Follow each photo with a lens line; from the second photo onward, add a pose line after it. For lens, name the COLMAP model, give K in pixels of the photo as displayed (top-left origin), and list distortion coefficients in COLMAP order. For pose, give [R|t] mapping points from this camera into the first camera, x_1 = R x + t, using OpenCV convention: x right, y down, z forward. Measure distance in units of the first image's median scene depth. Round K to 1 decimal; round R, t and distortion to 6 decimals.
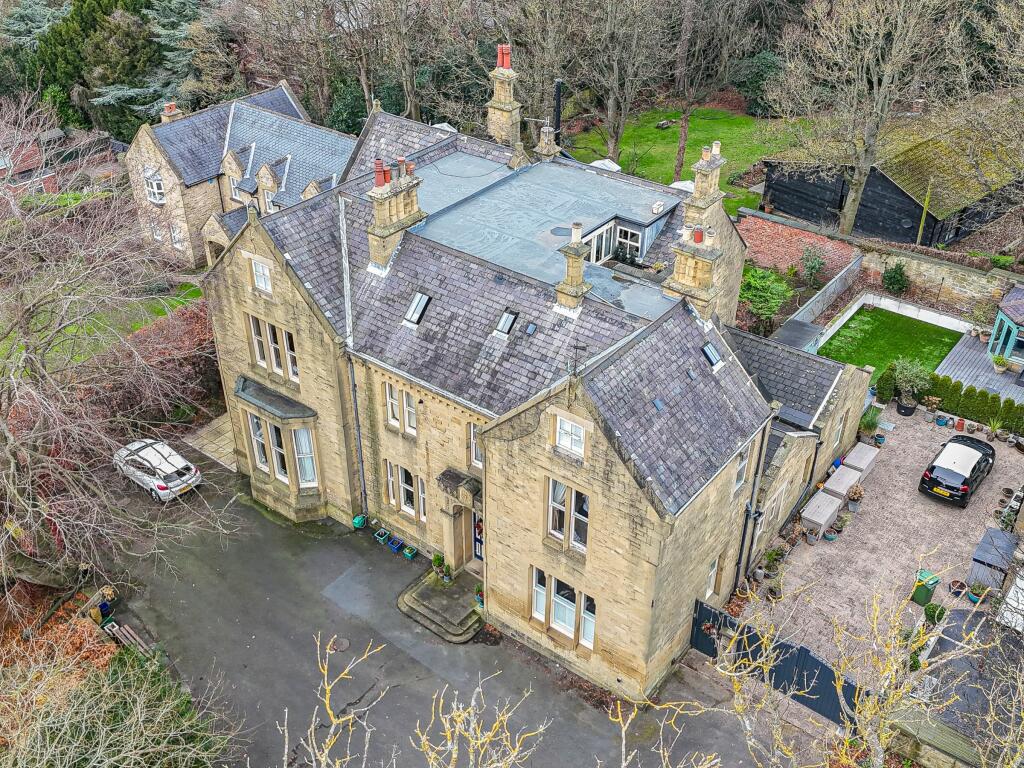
lens RADIAL K [[1000.3, 0, 515.3], [0, 1000.3, 377.8], [0, 0, 1]] dist [0.110321, 0.000000]
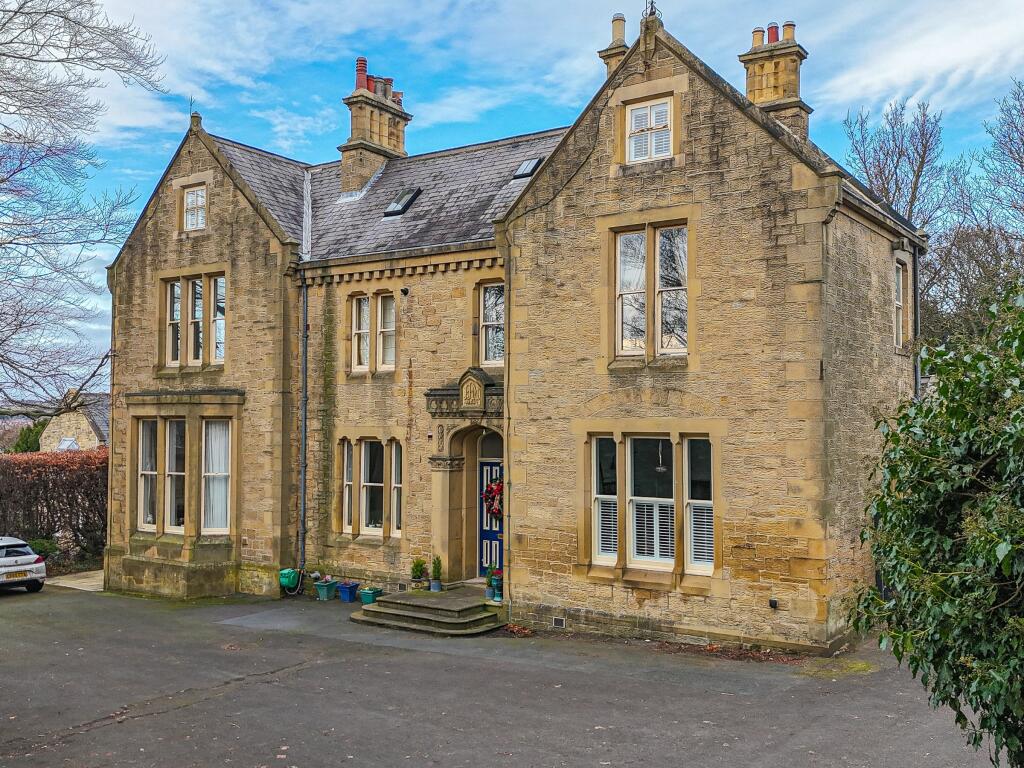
lens RADIAL K [[1000.3, 0, 505.1], [0, 1000.3, 377.7], [0, 0, 1]] dist [0.110321, 0.000000]
pose [[0.998670, -0.002037, 0.051520, -0.057293], [0.031957, 0.808604, -0.587484, 0.448527], [-0.040462, 0.588349, 0.807594, 0.444556]]
